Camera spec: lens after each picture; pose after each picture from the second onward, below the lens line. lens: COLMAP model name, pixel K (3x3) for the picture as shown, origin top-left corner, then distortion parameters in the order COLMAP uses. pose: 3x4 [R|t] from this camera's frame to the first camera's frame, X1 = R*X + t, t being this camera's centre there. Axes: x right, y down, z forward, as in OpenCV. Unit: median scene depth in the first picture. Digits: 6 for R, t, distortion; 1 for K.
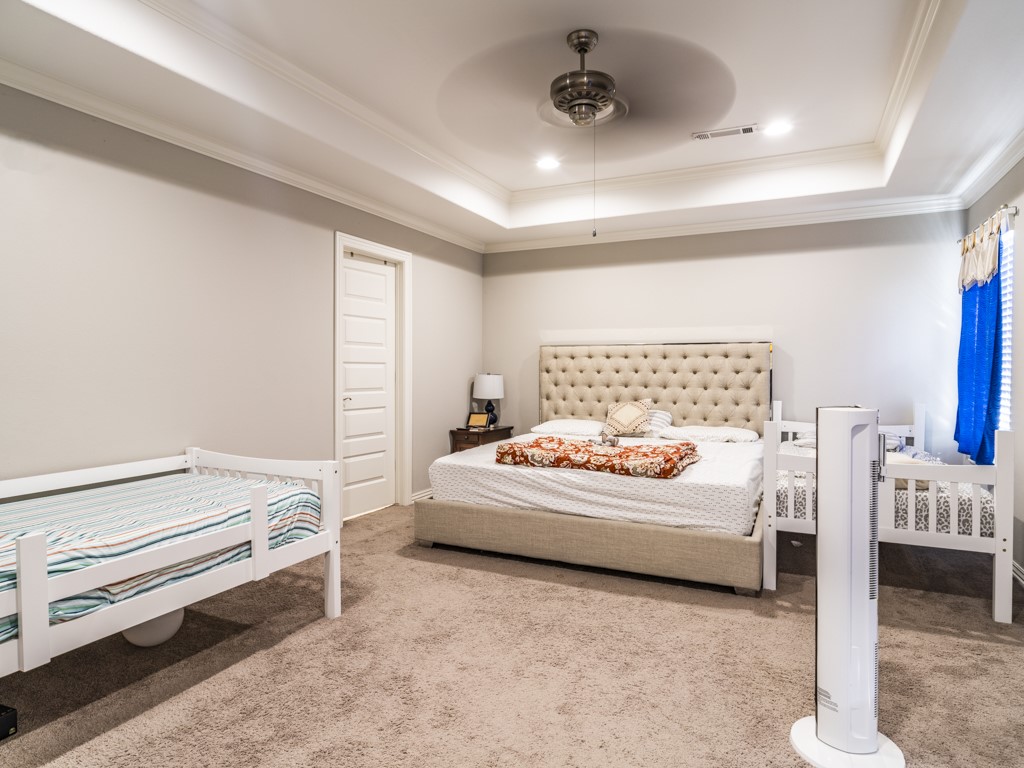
lens RADIAL K [[603.3, 0, 513.7], [0, 603.3, 382.1], [0, 0, 1]] dist [-0.003714, -0.000100]
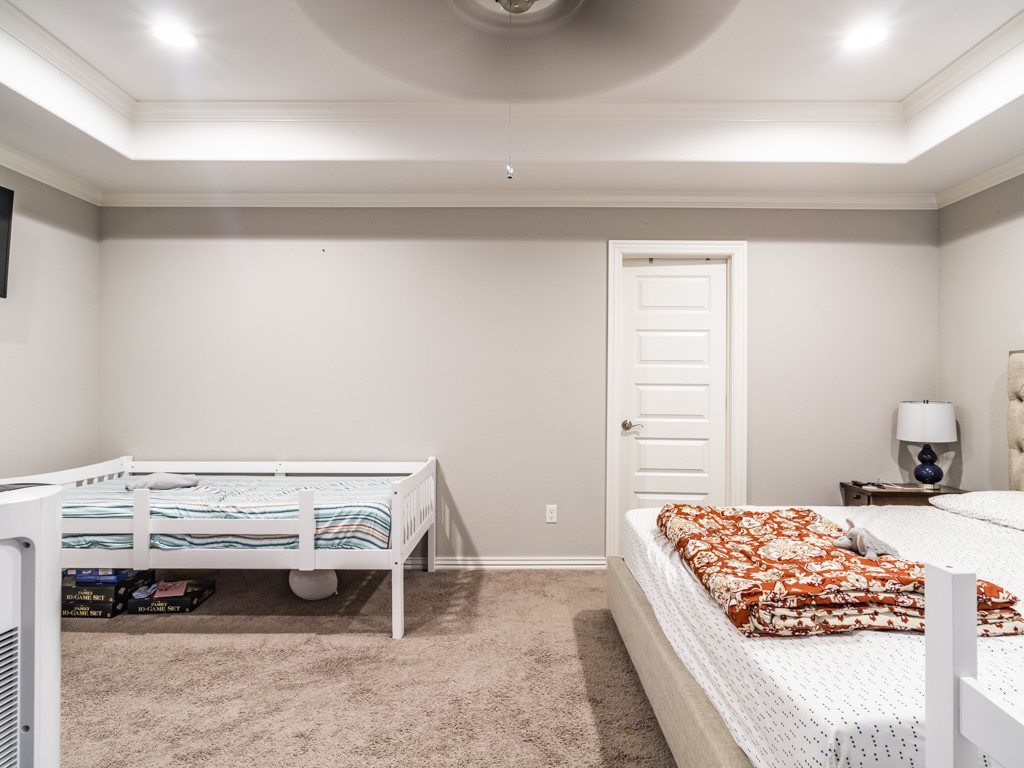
lens RADIAL K [[603.3, 0, 513.5], [0, 603.3, 383.9], [0, 0, 1]] dist [-0.003714, -0.000100]
pose [[0.426605, -0.005919, -0.904418, 0.734535], [-0.023391, 0.999572, -0.017574, -0.022450], [0.904135, 0.028653, 0.426284, 0.769608]]
